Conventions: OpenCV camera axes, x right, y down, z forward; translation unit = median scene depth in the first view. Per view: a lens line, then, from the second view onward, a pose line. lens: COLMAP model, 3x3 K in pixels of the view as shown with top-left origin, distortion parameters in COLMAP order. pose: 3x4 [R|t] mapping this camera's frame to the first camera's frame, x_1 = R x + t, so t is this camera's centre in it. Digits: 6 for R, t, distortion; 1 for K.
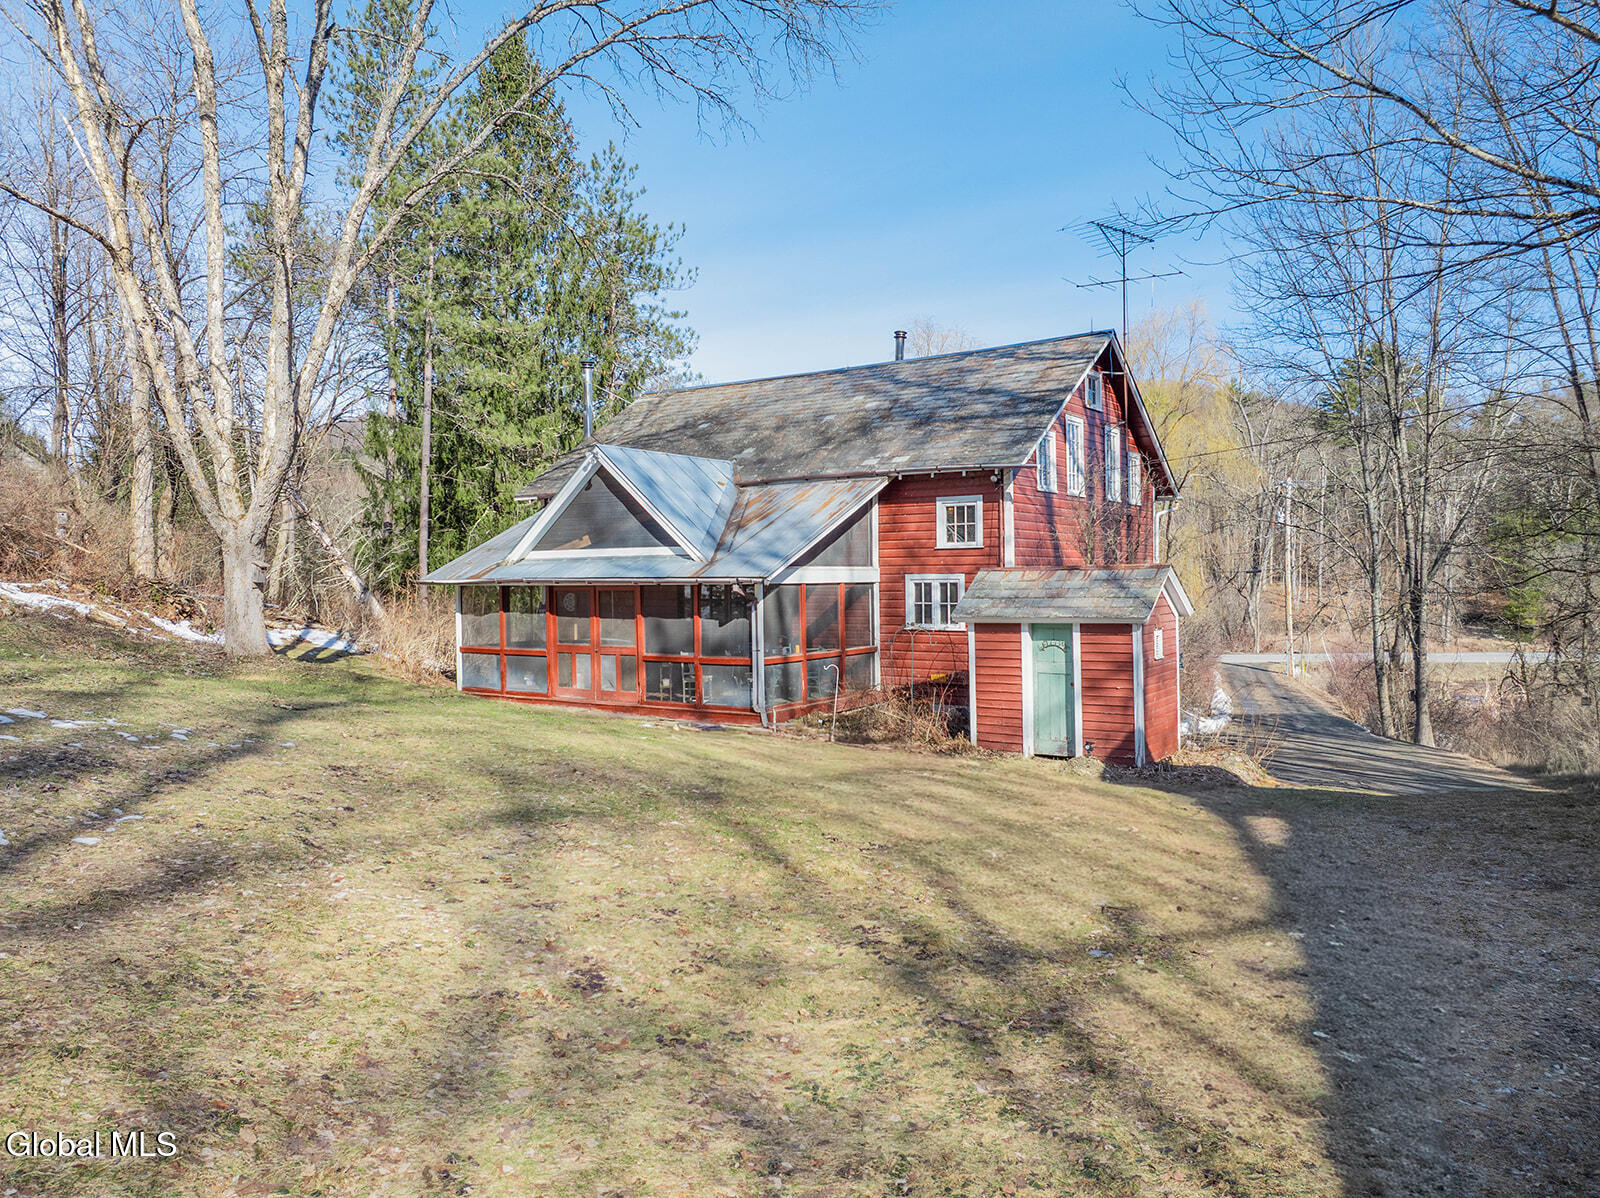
lens RADIAL K [[1103.5, 0, 788.0], [0, 1103.5, 594.1], [0, 0, 1]] dist [-0.035564, 0.002741]
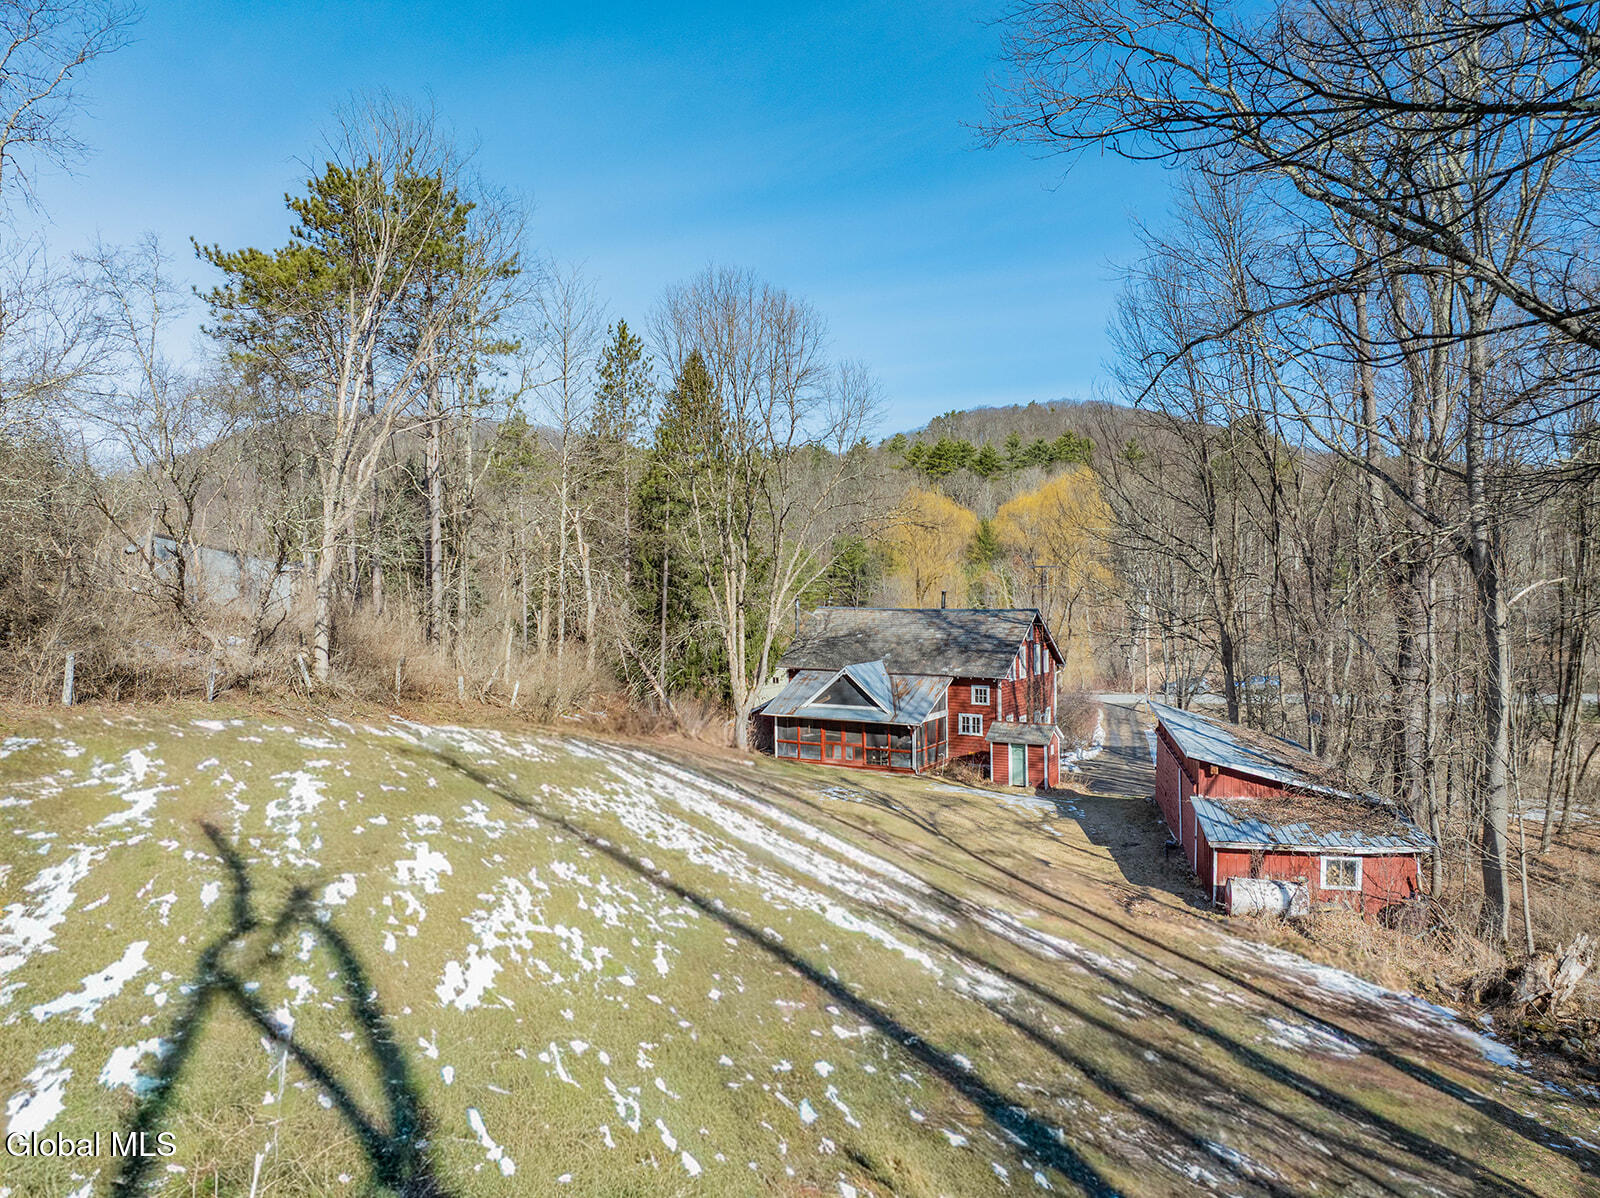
lens RADIAL K [[1103.5, 0, 810.8], [0, 1103.5, 594.3], [0, 0, 1]] dist [-0.035564, 0.002741]
pose [[0.996076, 0.005629, 0.088325, -0.482717], [-0.006124, 0.999967, 0.005334, -0.317712], [-0.088292, -0.005854, 0.996077, -1.588304]]
